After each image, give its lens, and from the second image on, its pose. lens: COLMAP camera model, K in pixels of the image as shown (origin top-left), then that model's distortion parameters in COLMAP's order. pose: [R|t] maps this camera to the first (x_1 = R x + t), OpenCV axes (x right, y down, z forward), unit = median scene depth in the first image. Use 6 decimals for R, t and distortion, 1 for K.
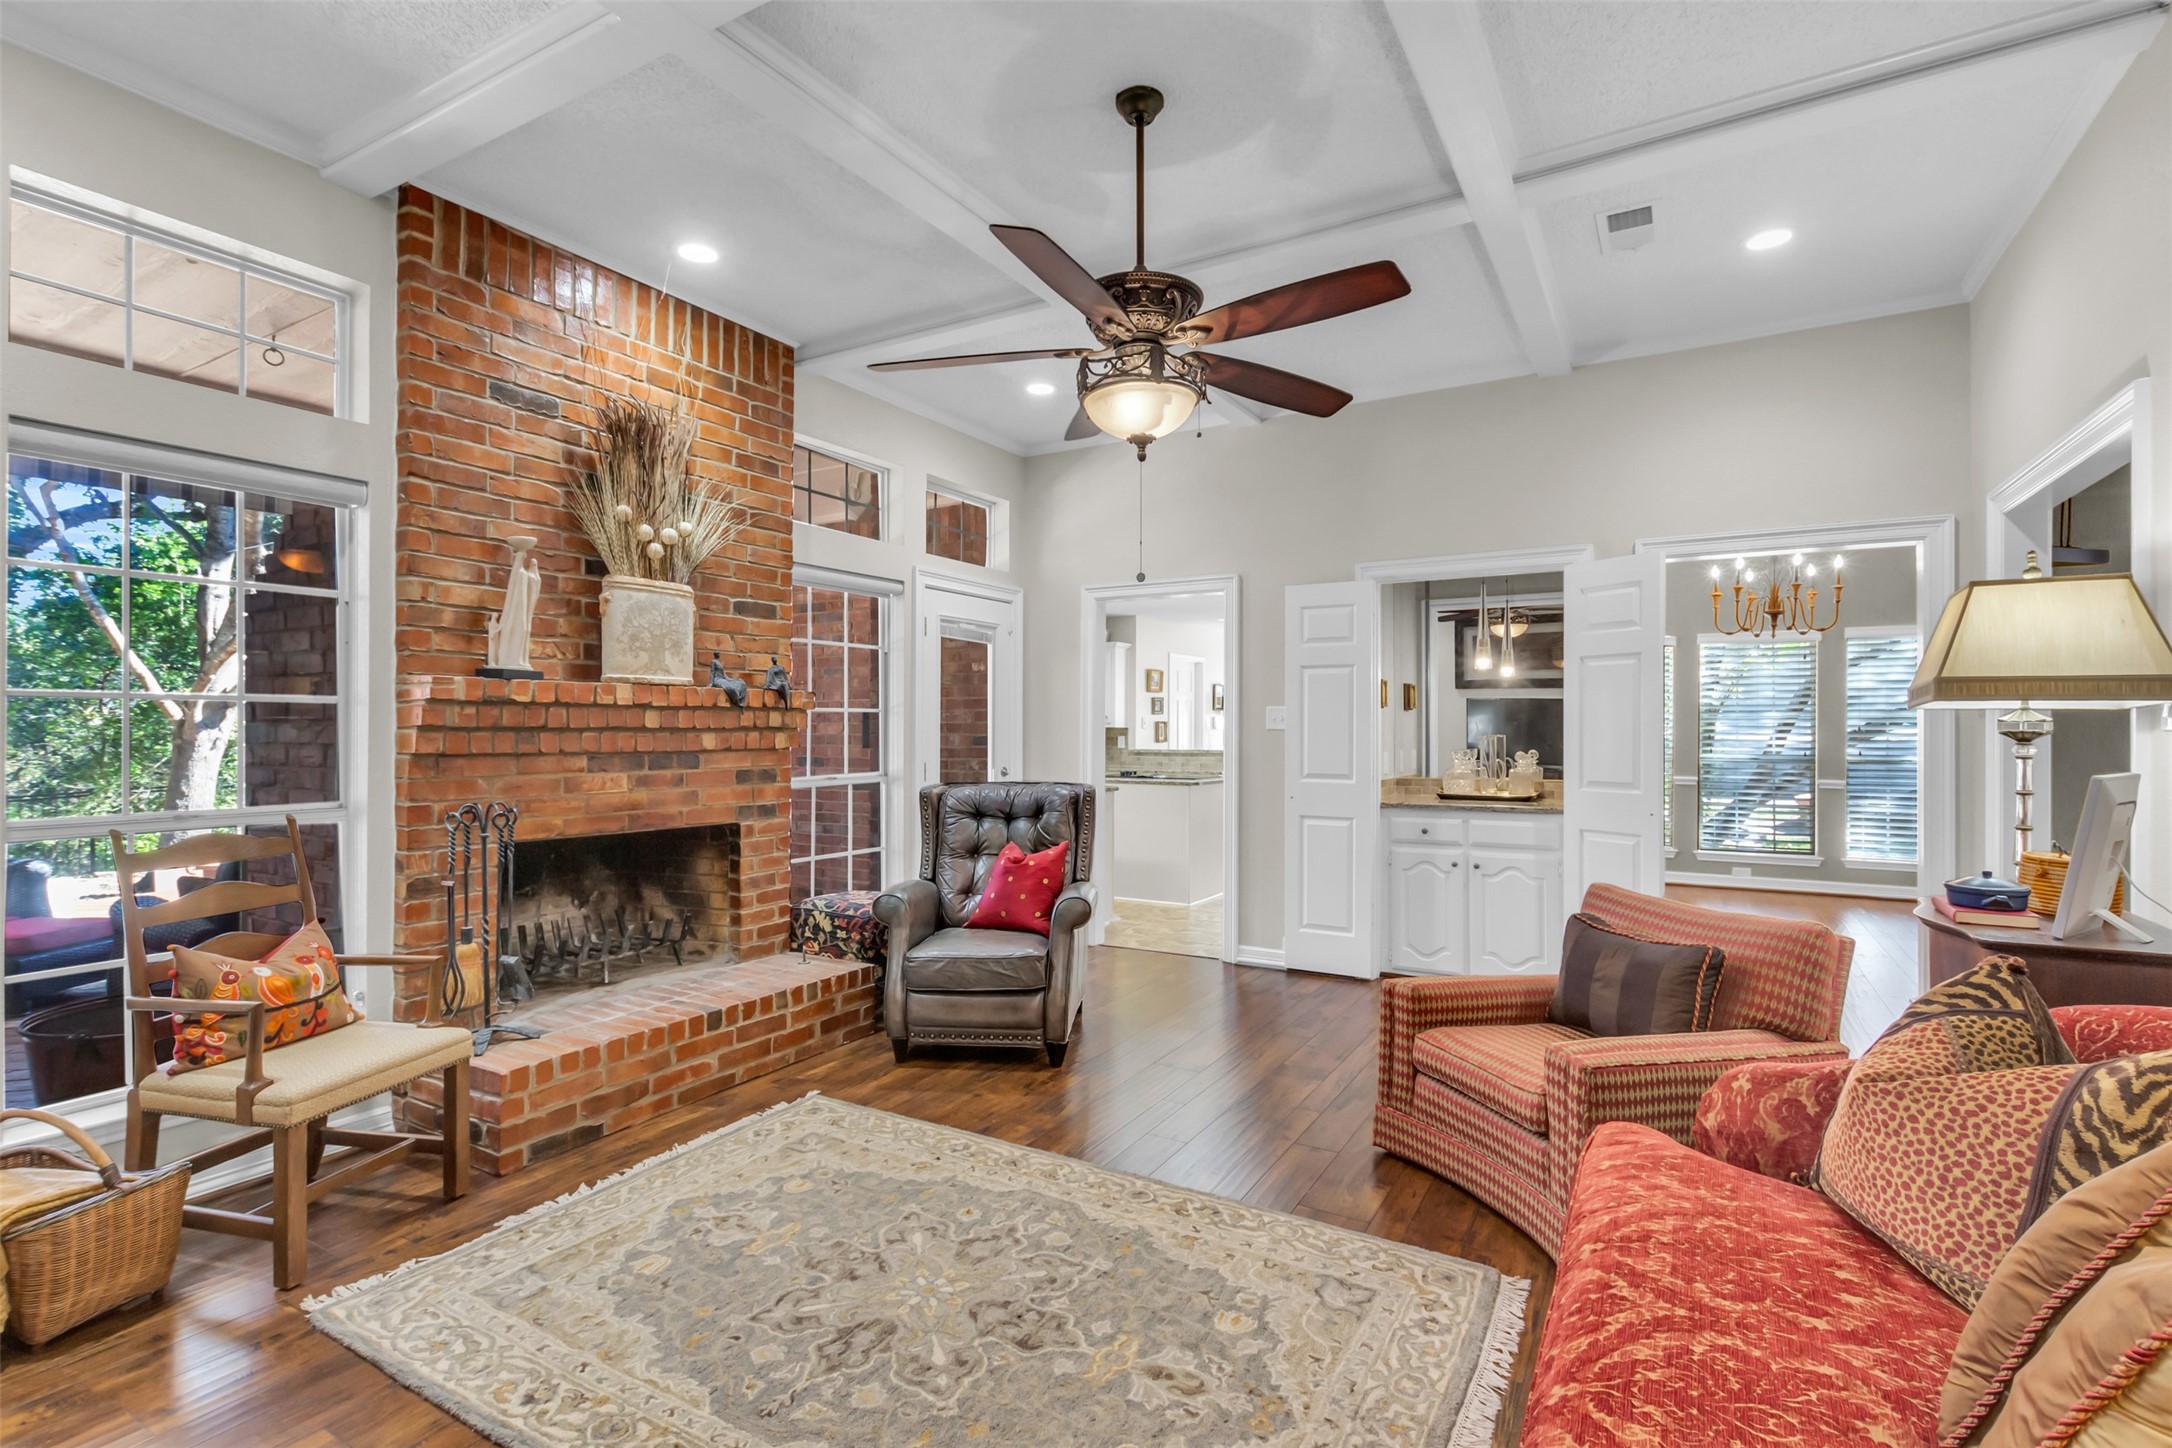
lens RADIAL K [[1000.9, 0, 1092.8], [0, 1000.9, 725.2], [0, 0, 1]] dist [0.003483, 0.000384]
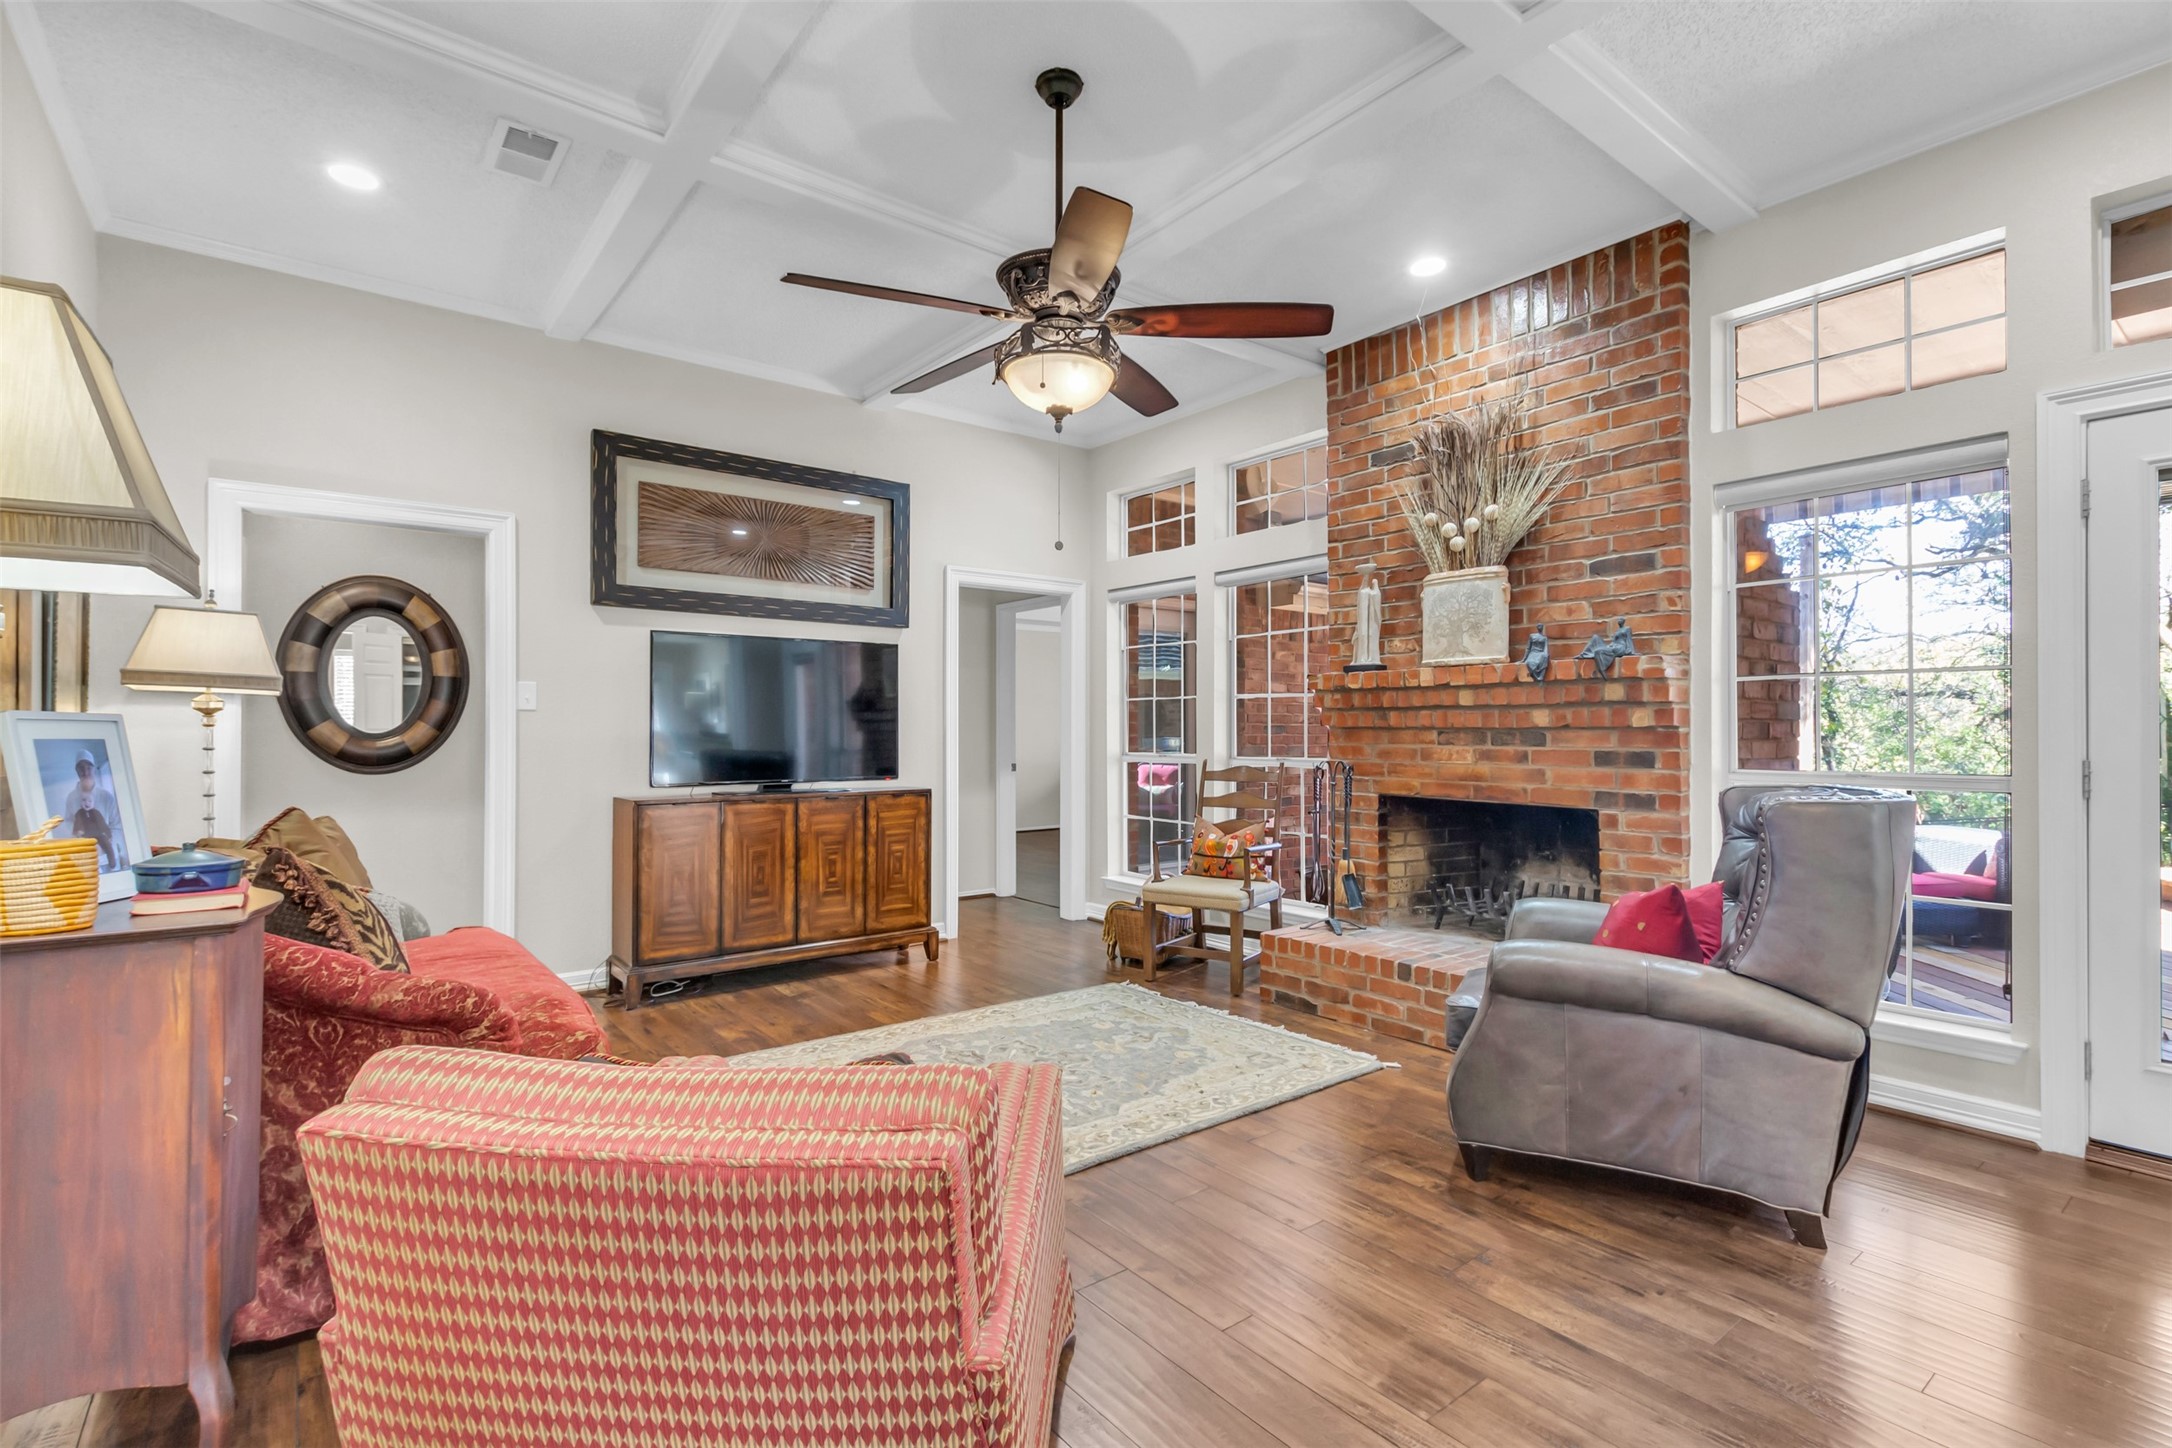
lens RADIAL K [[1000.9, 0, 1092.8], [0, 1000.9, 725.2], [0, 0, 1]] dist [0.003483, 0.000384]
pose [[-0.363750, -0.006682, -0.931472, 0.739116], [0.000808, 0.999972, -0.007489, 0.032708], [0.931496, -0.003477, -0.363735, 1.046615]]
